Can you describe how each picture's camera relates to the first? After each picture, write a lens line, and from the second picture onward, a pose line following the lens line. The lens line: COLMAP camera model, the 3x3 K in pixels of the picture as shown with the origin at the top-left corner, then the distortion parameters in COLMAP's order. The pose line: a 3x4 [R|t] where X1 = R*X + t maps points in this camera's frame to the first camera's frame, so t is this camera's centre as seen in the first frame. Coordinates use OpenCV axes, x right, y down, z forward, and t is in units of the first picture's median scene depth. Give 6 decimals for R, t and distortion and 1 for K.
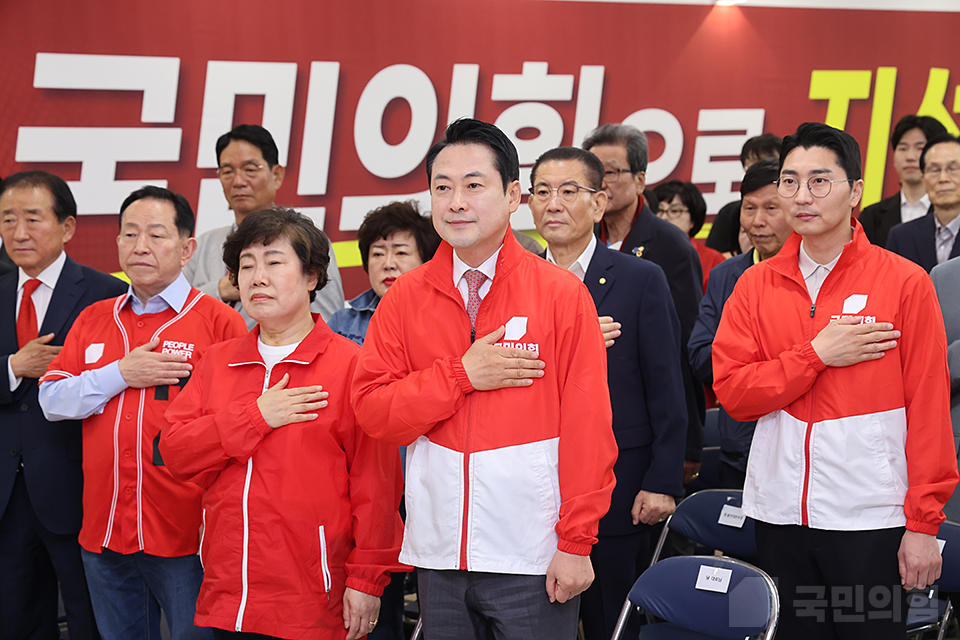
lens RADIAL K [[2310.2, 0, 480.0], [0, 2310.2, 320.0], [0, 0, 1]] dist [0.435054, 0.125505]
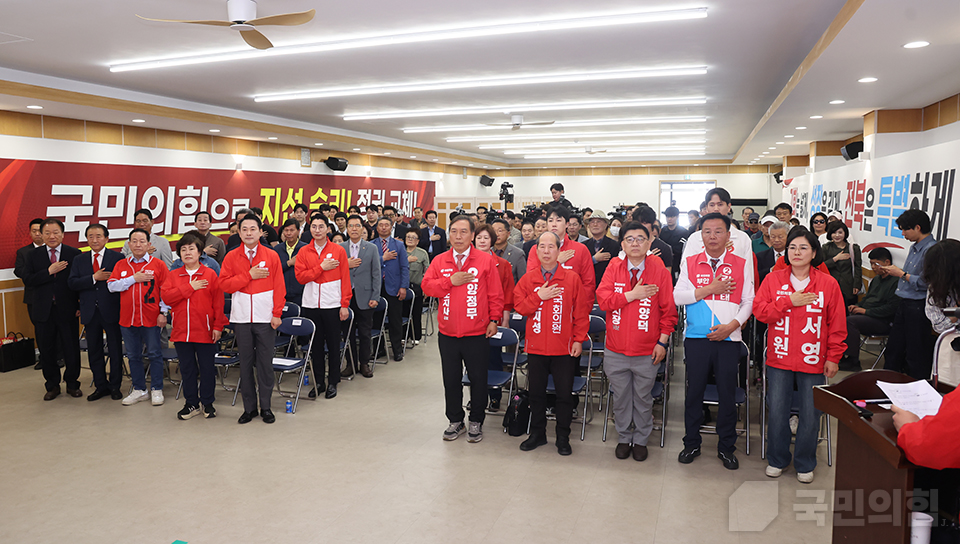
lens RADIAL K [[713.8, 0, 480.0], [0, 713.8, 272.0], [0, 0, 1]] dist [-0.093118, 0.057221]
pose [[0.863110, -0.035135, 0.503793, -0.240701], [0.019555, 0.999154, 0.036180, -0.017752], [-0.504638, -0.021375, 0.863066, -0.250022]]
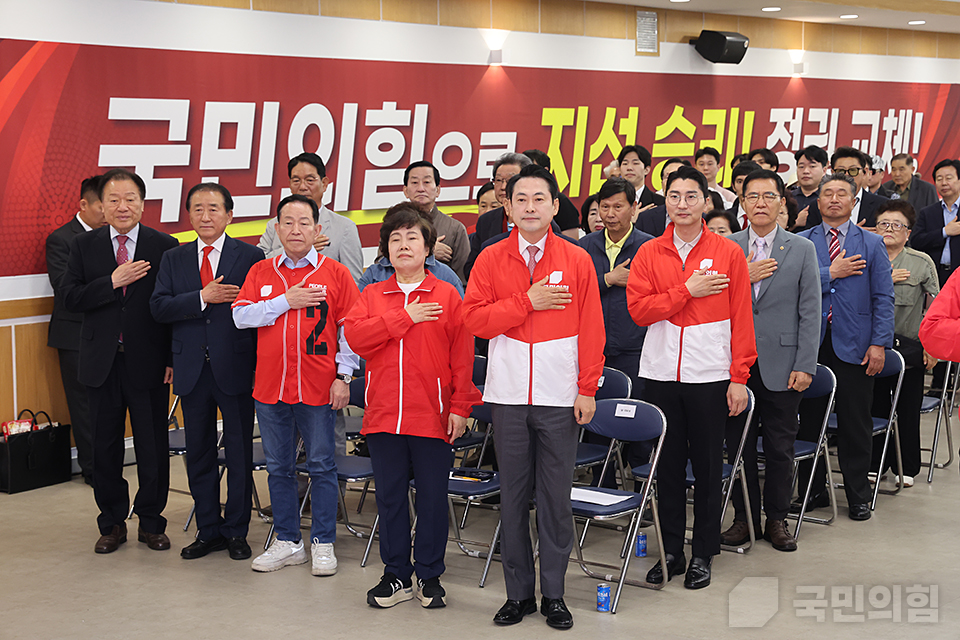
lens RADIAL K [[1838.5, 0, 480.0], [0, 1838.5, 320.0], [0, 0, 1]] dist [0.158865, 0.137105]
pose [[0.978543, -0.003929, 0.206004, -0.297429], [-0.002663, 0.999493, 0.031712, -0.007465], [-0.206024, -0.031580, 0.978037, -0.384189]]
